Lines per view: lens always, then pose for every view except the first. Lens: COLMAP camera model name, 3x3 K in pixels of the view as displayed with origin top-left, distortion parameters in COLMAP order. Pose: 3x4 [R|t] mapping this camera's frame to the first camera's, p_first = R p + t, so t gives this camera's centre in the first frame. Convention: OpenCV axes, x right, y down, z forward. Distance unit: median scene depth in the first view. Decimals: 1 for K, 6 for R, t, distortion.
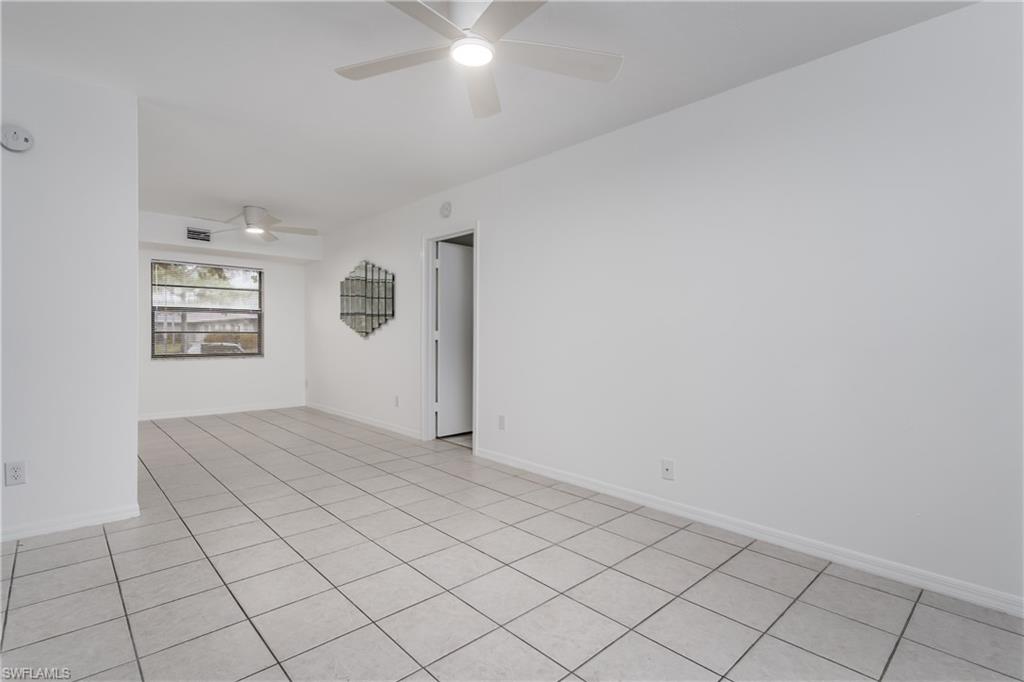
lens RADIAL K [[496.1, 0, 512.0], [0, 496.1, 341.0], [0, 0, 1]] dist [-0.000003, 0.000219]
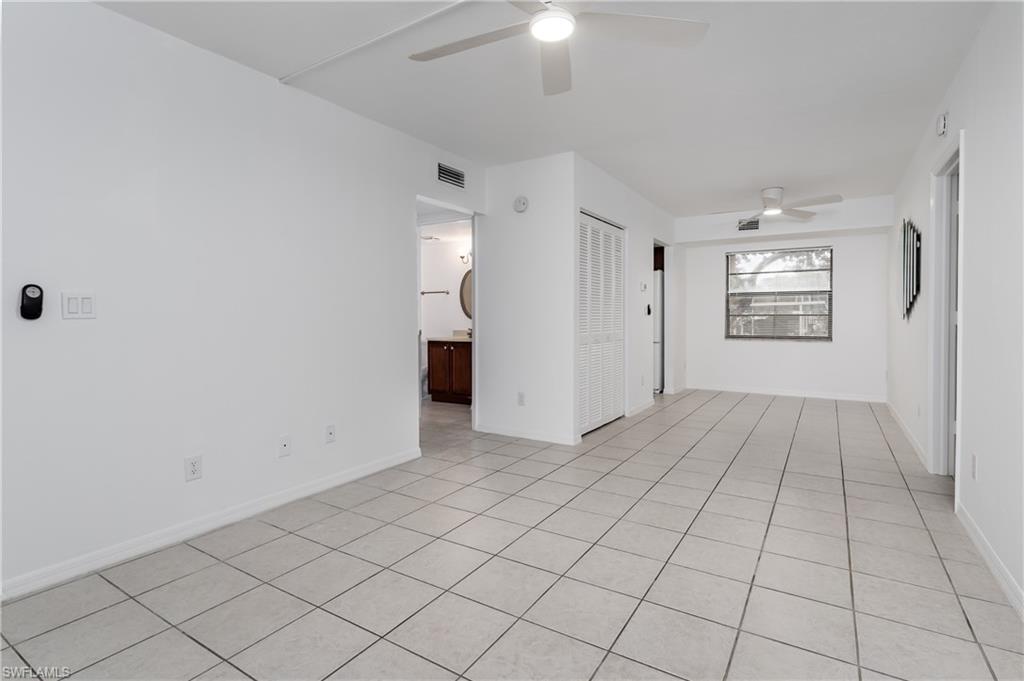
lens RADIAL K [[499.9, 0, 512.1], [0, 499.9, 316.5], [0, 0, 1]] dist [0.001278, 0.000154]
pose [[0.257142, -0.001585, -0.966372, 0.275454], [-0.013220, 0.999899, -0.005158, -0.002224], [0.966283, 0.014102, 0.257095, 0.218298]]
